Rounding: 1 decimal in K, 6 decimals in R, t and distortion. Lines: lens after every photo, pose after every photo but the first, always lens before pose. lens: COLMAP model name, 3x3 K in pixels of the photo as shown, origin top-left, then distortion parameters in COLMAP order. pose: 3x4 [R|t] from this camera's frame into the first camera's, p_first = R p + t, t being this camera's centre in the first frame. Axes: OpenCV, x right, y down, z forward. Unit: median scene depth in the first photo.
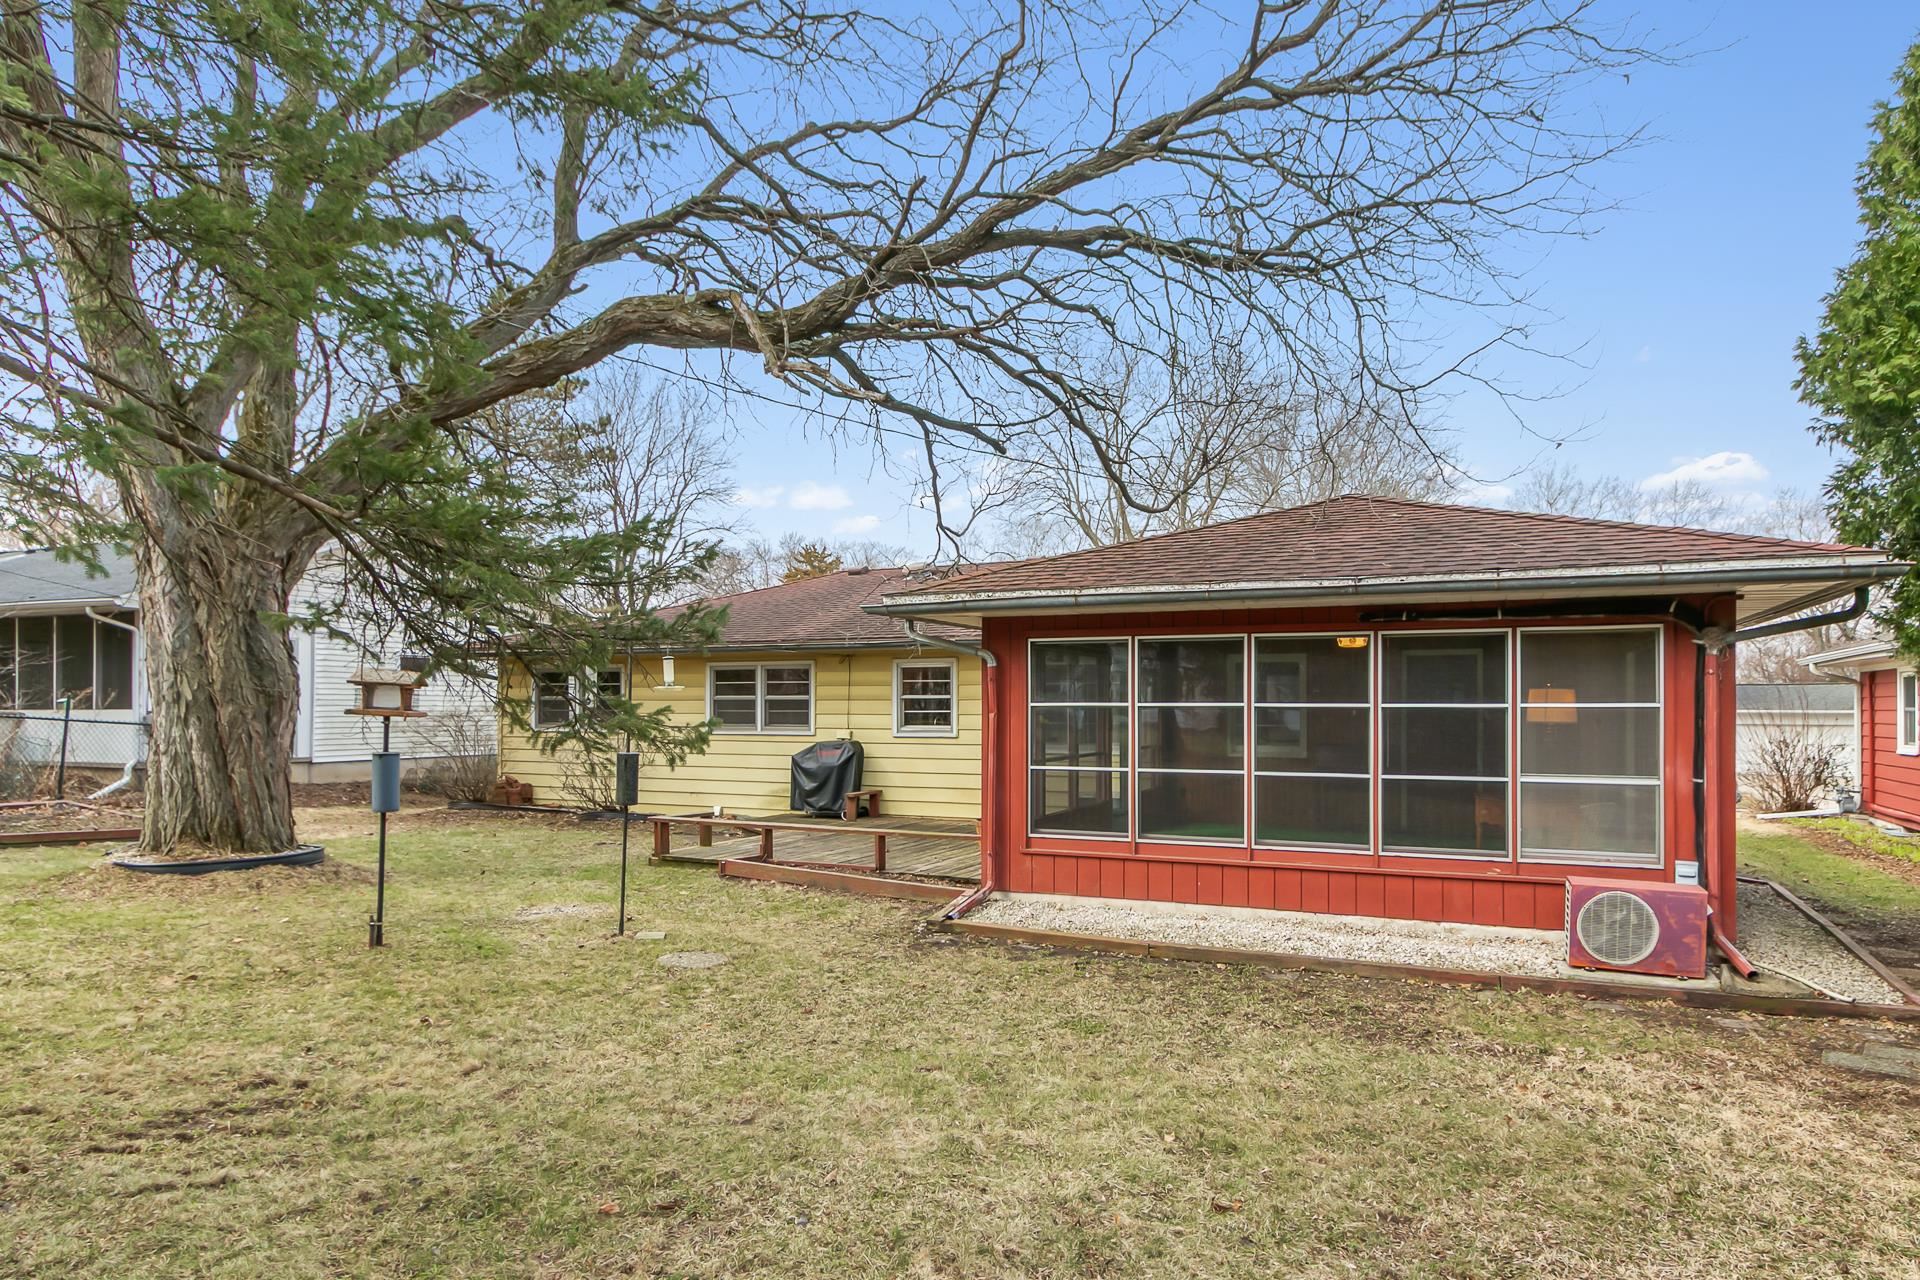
lens RADIAL K [[1170.5, 0, 993.6], [0, 1170.5, 693.6], [0, 0, 1]] dist [-0.003855, 0.000111]
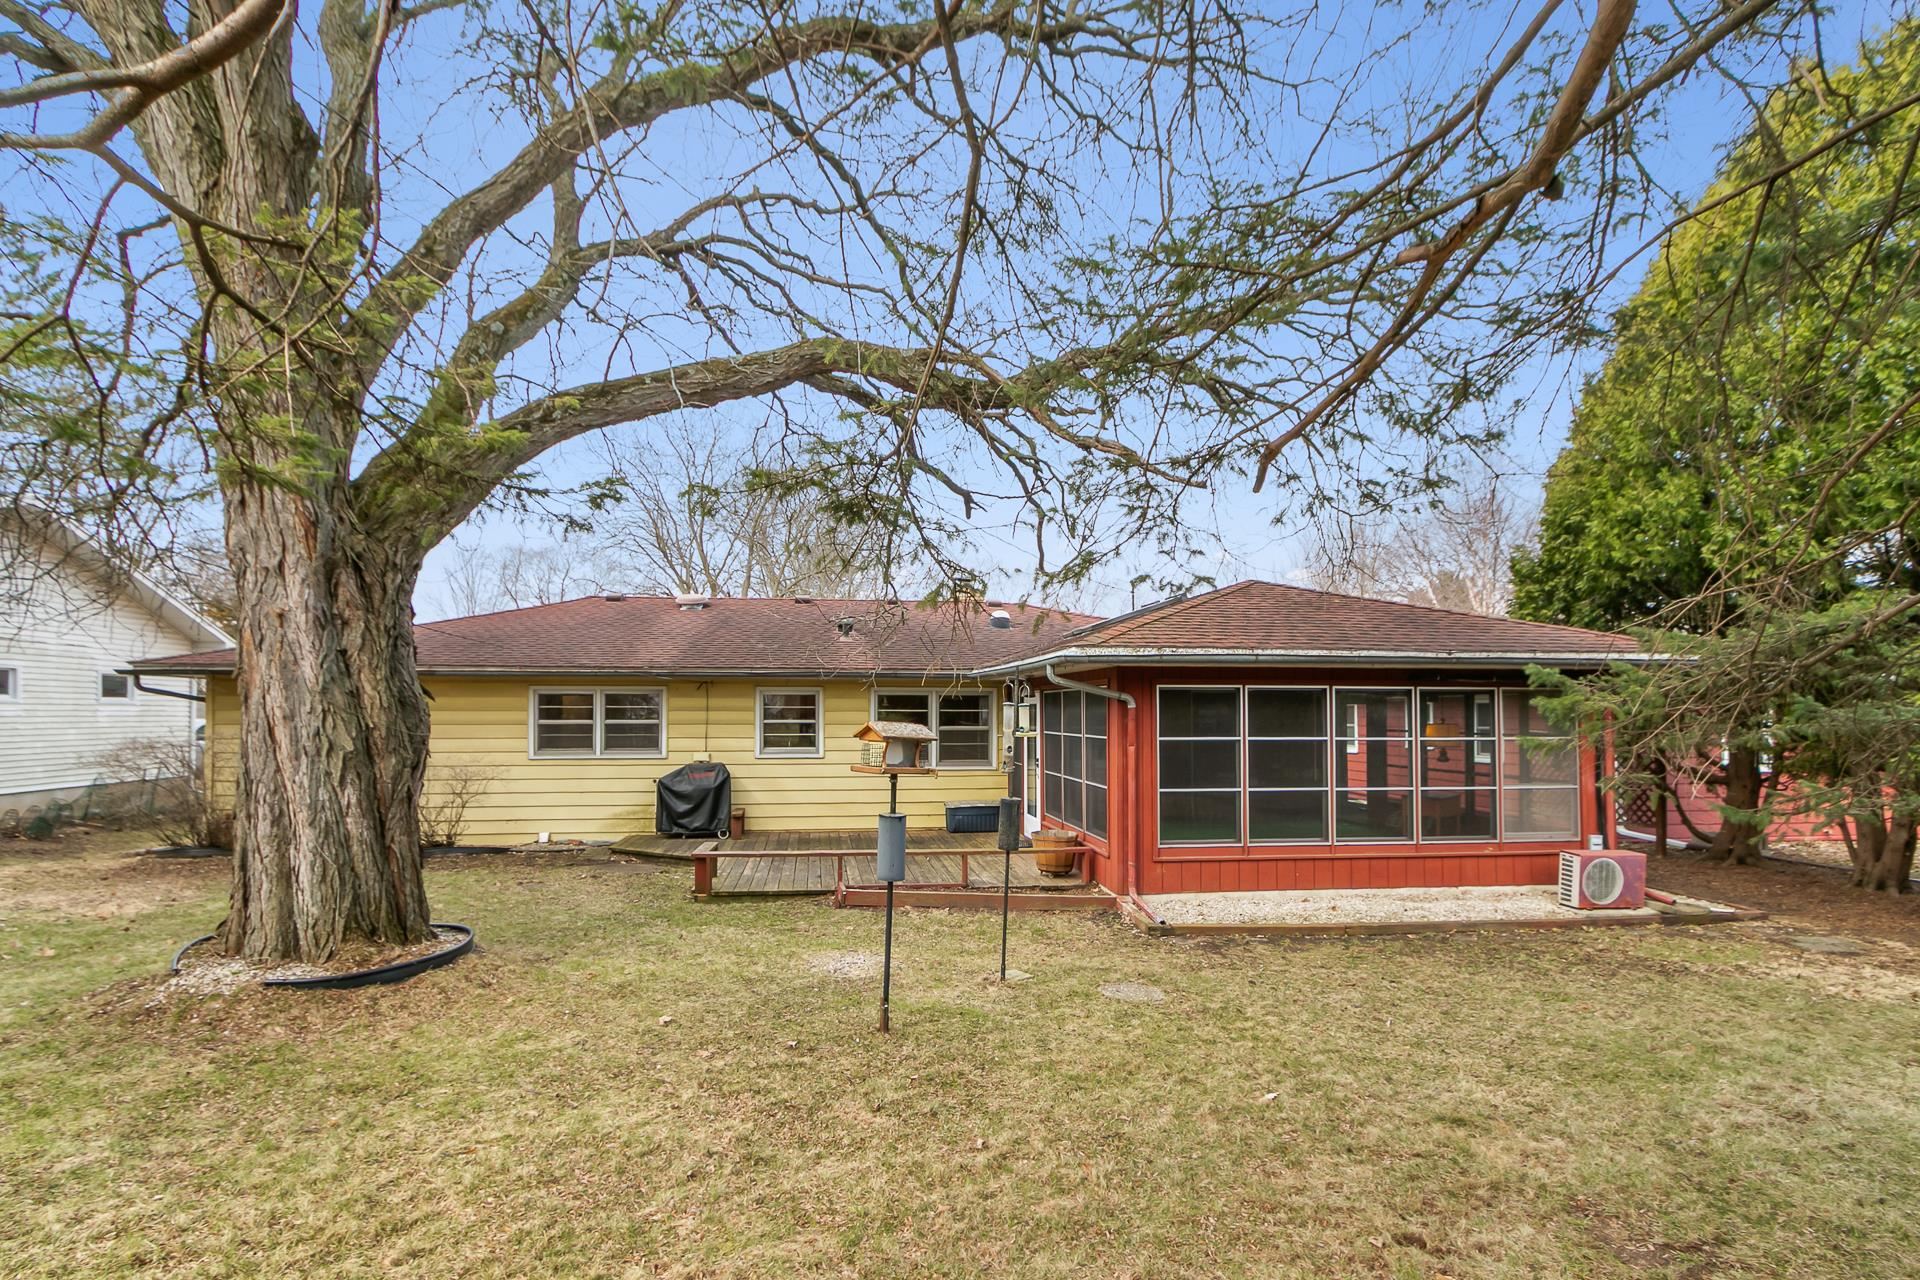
lens RADIAL K [[947.7, 0, 915.8], [0, 947.7, 681.0], [0, 0, 1]] dist [0.003426, -0.000267]
pose [[0.858933, 0.013939, 0.511899, -0.587571], [-0.003989, 0.999781, -0.020531, -0.024777], [-0.512073, 0.015593, 0.858800, 0.241534]]
